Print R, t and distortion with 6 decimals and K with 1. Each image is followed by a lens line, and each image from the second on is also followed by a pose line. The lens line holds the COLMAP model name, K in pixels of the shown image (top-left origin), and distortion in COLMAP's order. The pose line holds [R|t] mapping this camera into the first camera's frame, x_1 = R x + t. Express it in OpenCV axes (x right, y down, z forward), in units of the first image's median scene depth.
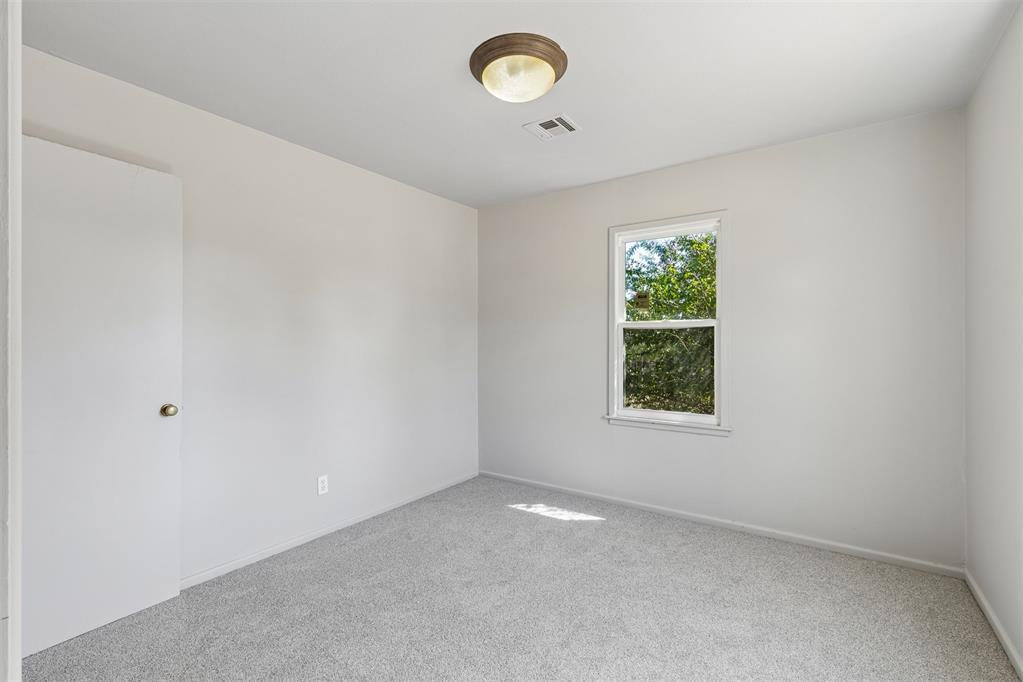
lens RADIAL K [[455.2, 0, 500.9], [0, 455.2, 342.7], [0, 0, 1]] dist [0.003007, -0.000131]
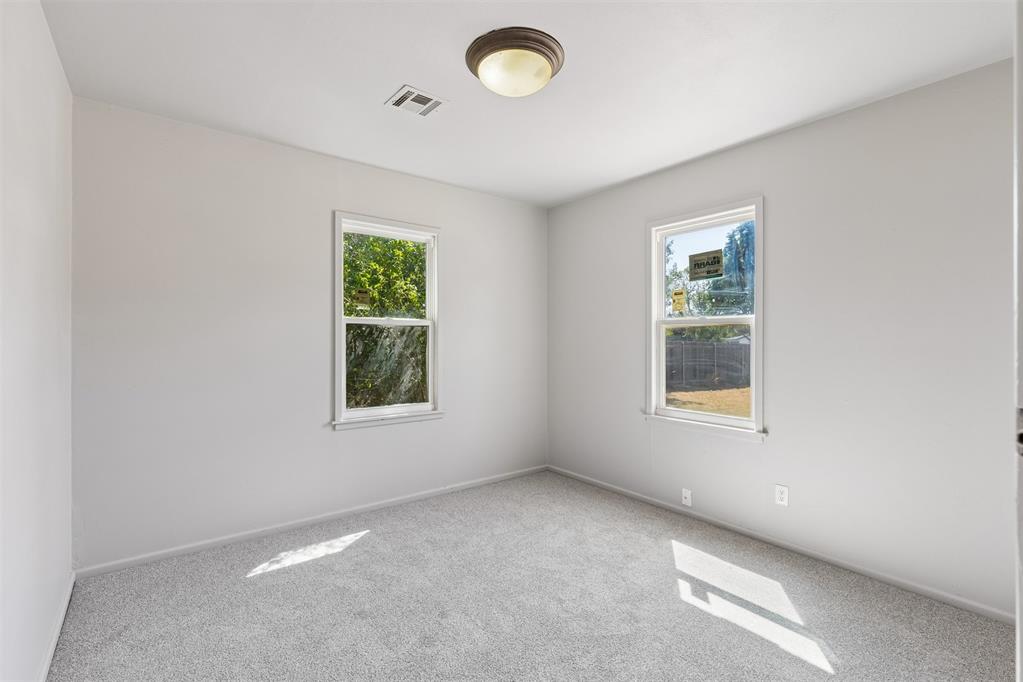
lens RADIAL K [[464.1, 0, 511.5], [0, 464.1, 341.0], [0, 0, 1]] dist [0.009954, 0.000040]
pose [[0.289325, -0.002720, 0.957227, -0.584966], [-0.000453, 0.999995, 0.002979, 0.000130], [-0.957231, -0.001296, 0.289323, 0.445040]]
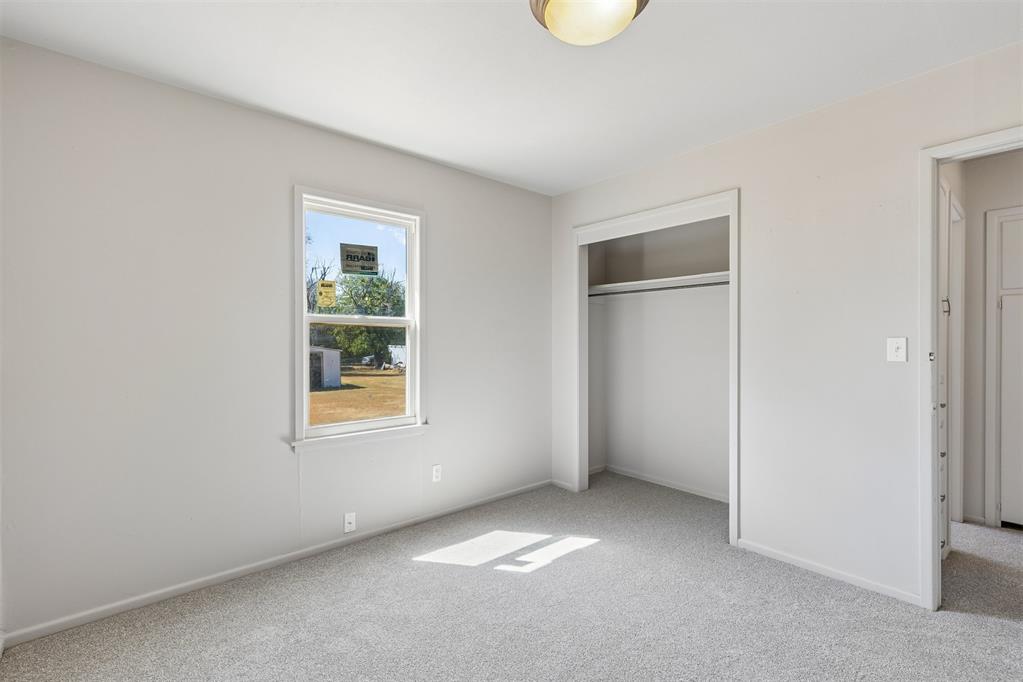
lens RADIAL K [[464.1, 0, 511.5], [0, 464.1, 341.0], [0, 0, 1]] dist [0.009954, 0.000040]
pose [[-0.971546, -0.002889, 0.236832, -0.011483], [-0.001038, 0.999968, 0.007939, -0.007223], [-0.236848, 0.007467, -0.971518, 1.154202]]
